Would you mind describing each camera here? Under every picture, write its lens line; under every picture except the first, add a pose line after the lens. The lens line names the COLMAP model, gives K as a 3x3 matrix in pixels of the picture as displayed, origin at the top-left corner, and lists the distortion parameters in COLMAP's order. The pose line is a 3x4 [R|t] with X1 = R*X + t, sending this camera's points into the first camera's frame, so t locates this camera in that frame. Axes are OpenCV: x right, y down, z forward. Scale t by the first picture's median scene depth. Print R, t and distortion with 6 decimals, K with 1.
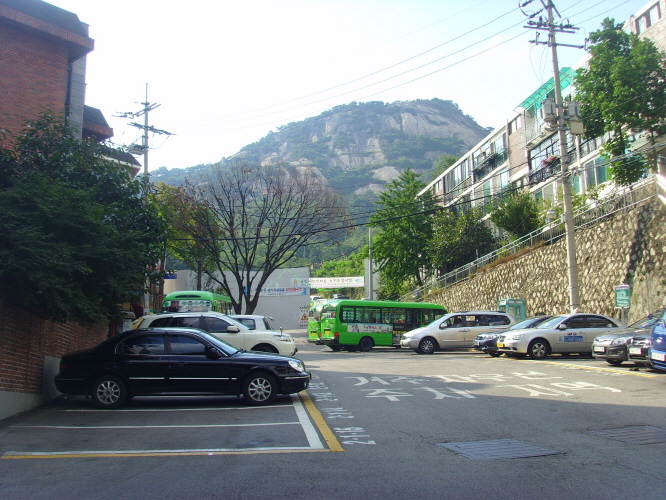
lens RADIAL K [[801.3, 0, 318.0], [0, 801.3, 249.6], [0, 0, 1]] dist [-0.156664, 0.215228]
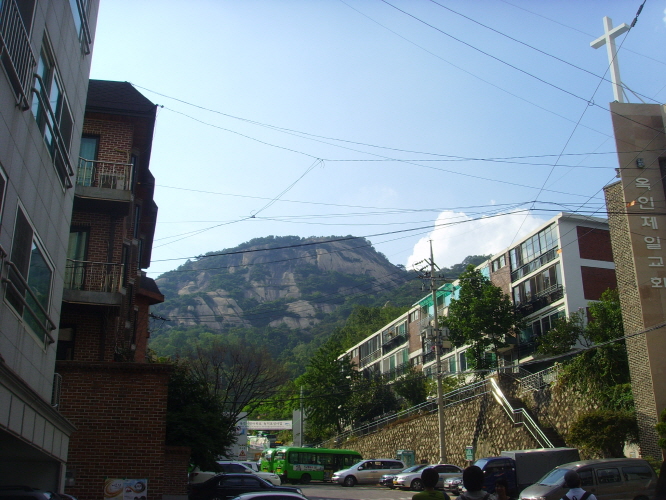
lens RADIAL K [[801.3, 0, 318.0], [0, 801.3, 249.6], [0, 0, 1]] dist [-0.156664, 0.215228]
pose [[0.993141, 0.047752, 0.106723, -0.065344], [-0.030286, 0.986708, -0.159659, -0.045258], [-0.112929, 0.155332, 0.981386, -0.340221]]
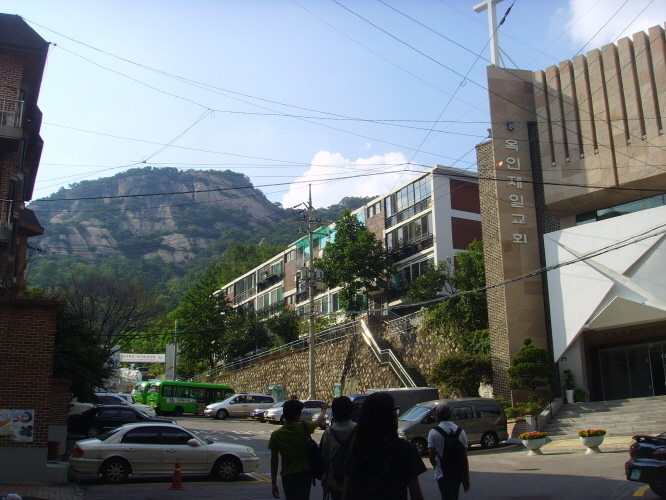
lens RADIAL K [[801.3, 0, 318.0], [0, 801.3, 249.6], [0, 0, 1]] dist [-0.156664, 0.215228]
pose [[0.961739, 0.078408, 0.262508, -0.072493], [-0.057168, 0.994513, -0.087606, -0.047595], [-0.267937, 0.069247, 0.960945, -0.361679]]
